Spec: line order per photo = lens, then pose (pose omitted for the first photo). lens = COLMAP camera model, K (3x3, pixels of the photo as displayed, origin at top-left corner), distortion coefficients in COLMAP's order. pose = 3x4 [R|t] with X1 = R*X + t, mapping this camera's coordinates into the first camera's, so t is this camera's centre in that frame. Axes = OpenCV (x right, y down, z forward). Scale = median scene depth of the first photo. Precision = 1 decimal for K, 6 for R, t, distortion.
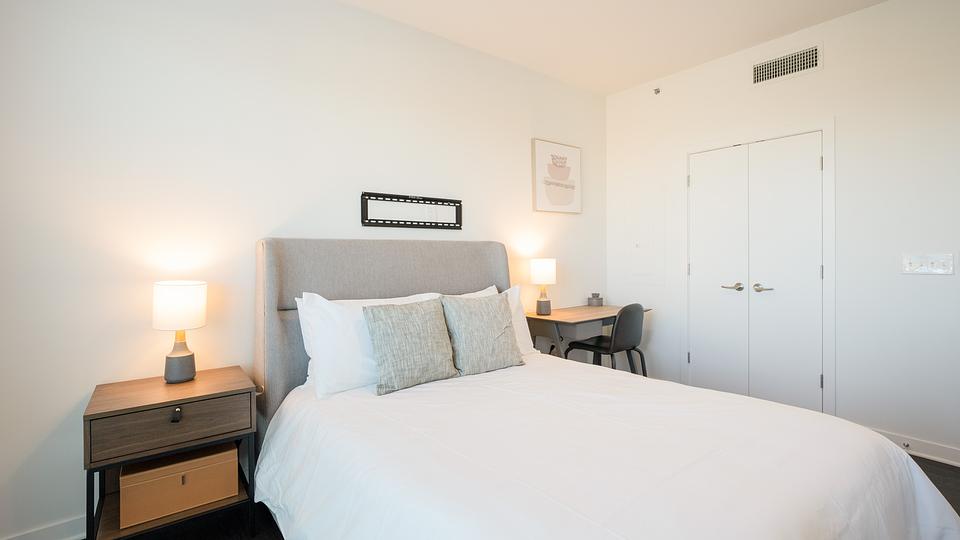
lens RADIAL K [[438.6, 0, 480.8], [0, 438.6, 253.5], [0, 0, 1]] dist [-0.001038, -0.000210]
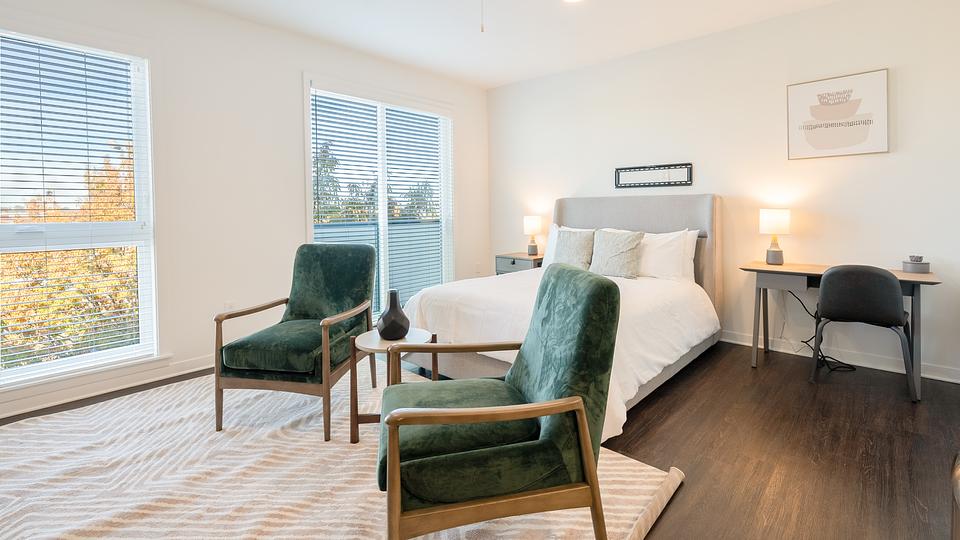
lens RADIAL K [[439.5, 0, 480.1], [0, 439.5, 227.2], [0, 0, 1]] dist [-0.000569, -0.000111]
pose [[0.146374, 0.050820, -0.987923, 1.314845], [0.009453, 0.998562, 0.052768, -0.007719], [0.989184, -0.017062, 0.145683, 0.230553]]
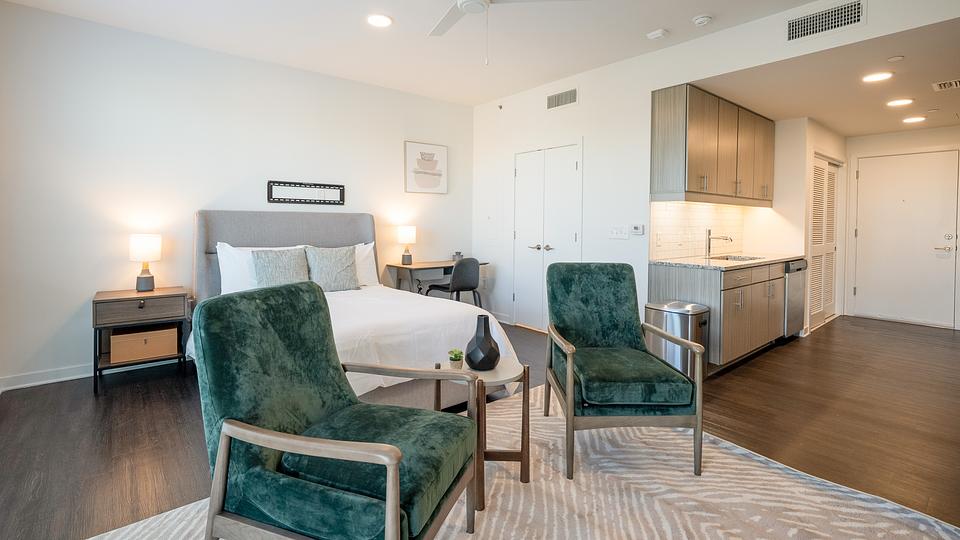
lens RADIAL K [[439.5, 0, 480.1], [0, 439.5, 227.2], [0, 0, 1]] dist [-0.000569, -0.000111]
pose [[0.999751, 0.015545, 0.016028, 0.452192], [-0.015741, 0.999802, 0.012140, -0.005924], [-0.015836, -0.012389, 0.999798, -0.565115]]
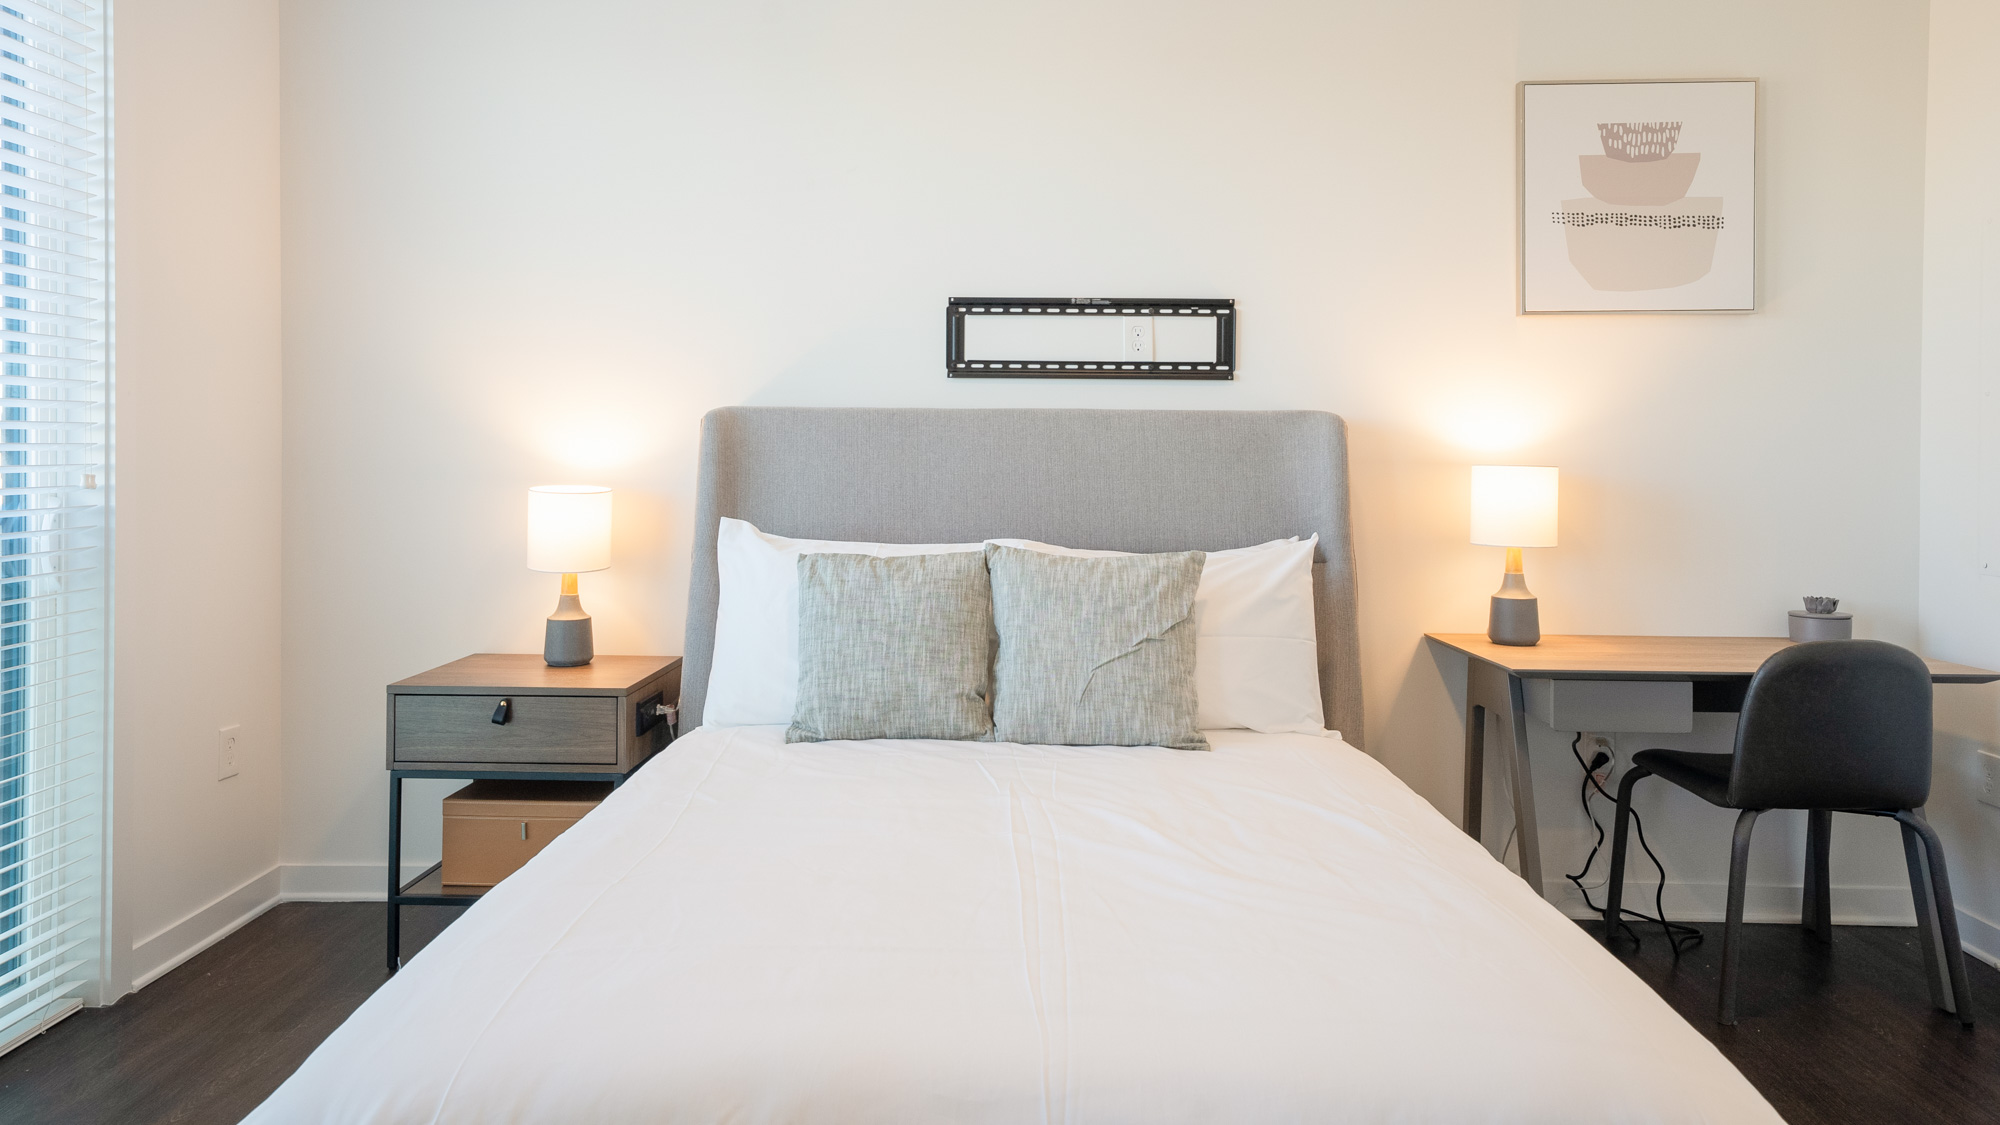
lens RADIAL K [[1299.7, 0, 1008.2], [0, 1299.7, 464.5], [0, 0, 1]] dist [0.030454, -0.001629]
pose [[0.771642, 0.022593, -0.635656, 0.576952], [-0.013783, 0.999728, 0.018801, -0.002033], [0.635908, -0.005746, 0.771743, 0.053853]]
